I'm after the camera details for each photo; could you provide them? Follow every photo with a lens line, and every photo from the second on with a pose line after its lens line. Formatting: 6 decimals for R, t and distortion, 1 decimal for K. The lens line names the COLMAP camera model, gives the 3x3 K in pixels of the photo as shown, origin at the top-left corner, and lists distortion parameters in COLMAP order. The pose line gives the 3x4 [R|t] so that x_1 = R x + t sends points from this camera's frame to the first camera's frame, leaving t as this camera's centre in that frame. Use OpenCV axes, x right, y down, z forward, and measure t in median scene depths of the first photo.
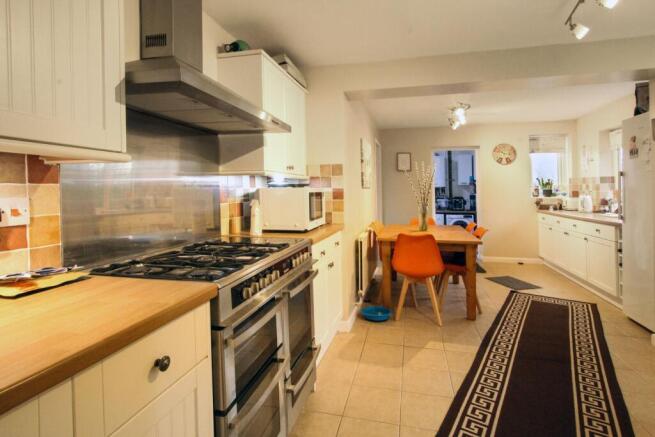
lens RADIAL K [[350.2, 0, 327.5], [0, 350.2, 218.5], [0, 0, 1]] dist [-0.005371, -0.003034]
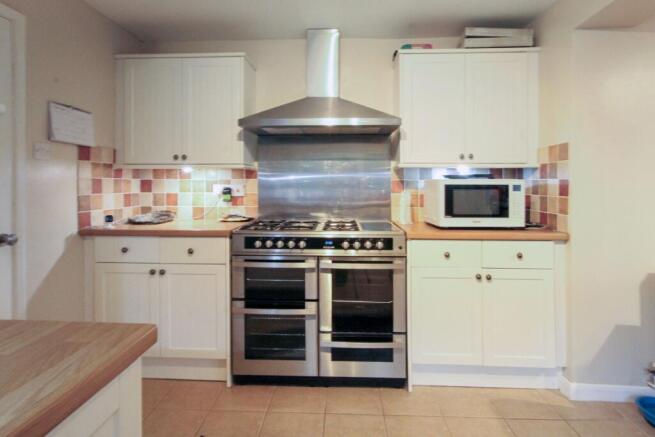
lens RADIAL K [[350.2, 0, 327.5], [0, 350.2, 218.5], [0, 0, 1]] dist [-0.005371, -0.003034]
pose [[0.176708, 0.099357, -0.979236, 0.631383], [-0.081976, 0.992921, 0.085952, -0.032756], [0.980844, 0.065086, 0.183602, 0.444127]]
